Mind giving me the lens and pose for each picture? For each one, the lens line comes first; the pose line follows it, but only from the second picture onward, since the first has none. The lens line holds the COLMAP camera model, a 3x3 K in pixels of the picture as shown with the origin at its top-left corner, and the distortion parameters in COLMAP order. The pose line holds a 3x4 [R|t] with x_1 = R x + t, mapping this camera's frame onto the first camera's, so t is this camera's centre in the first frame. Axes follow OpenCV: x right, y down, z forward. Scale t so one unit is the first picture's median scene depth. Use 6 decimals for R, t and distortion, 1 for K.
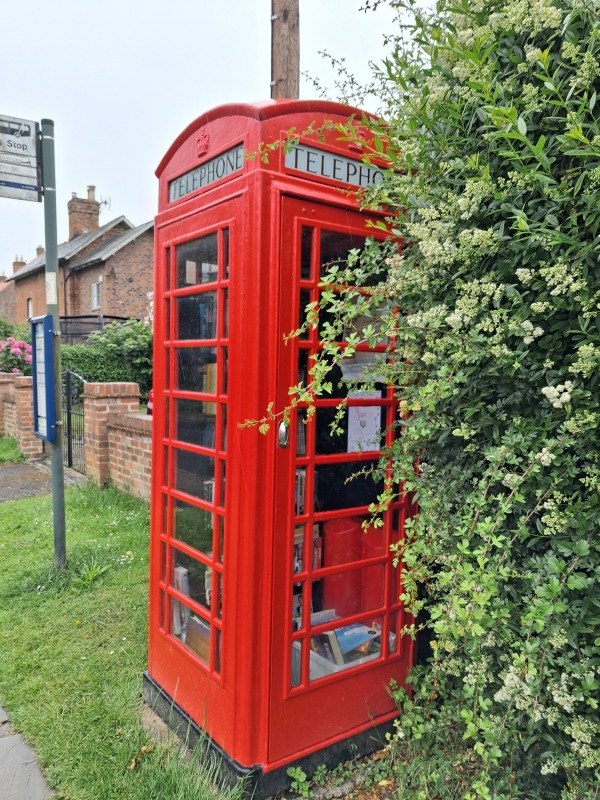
lens RADIAL K [[636.0, 0, 305.1], [0, 636.0, 400.2], [0, 0, 1]] dist [-0.027195, -0.010644]
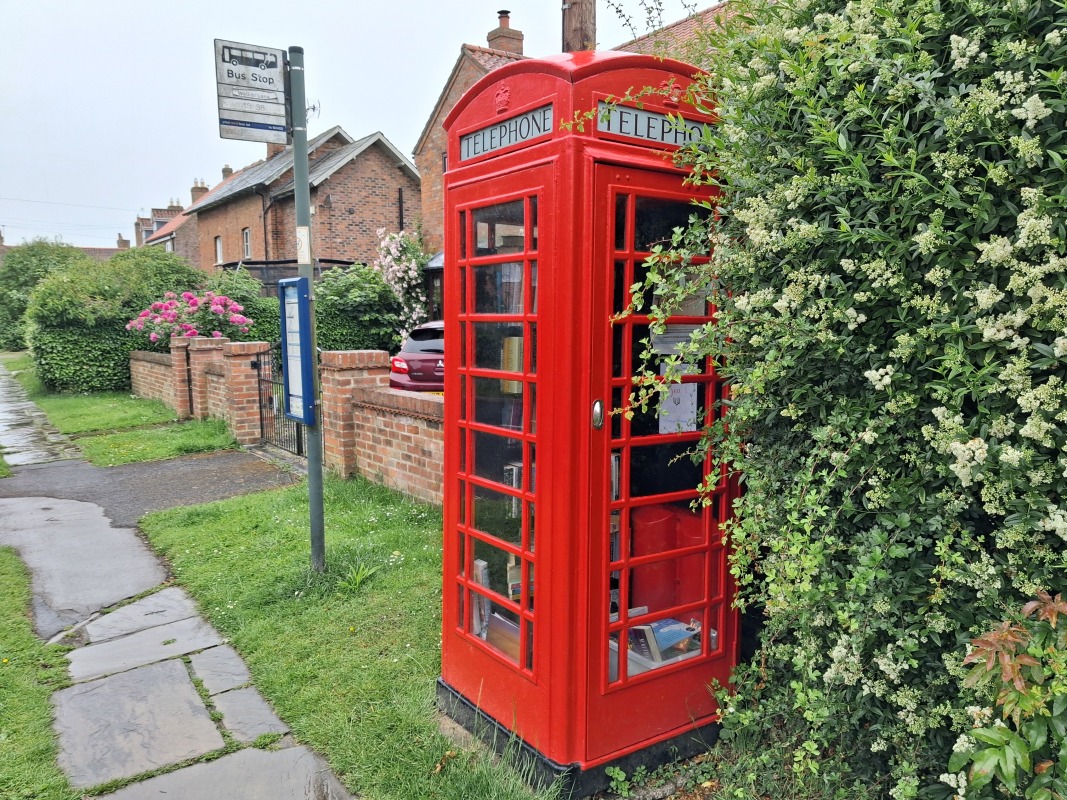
lens RADIAL K [[848.3, 0, 558.1], [0, 848.3, 389.8], [0, 0, 1]] dist [-0.027195, -0.010644]
pose [[0.999693, -0.013735, -0.020635, -0.063002], [0.014386, 0.999393, 0.031735, -0.022600], [0.020186, -0.032022, 0.999283, -0.240052]]
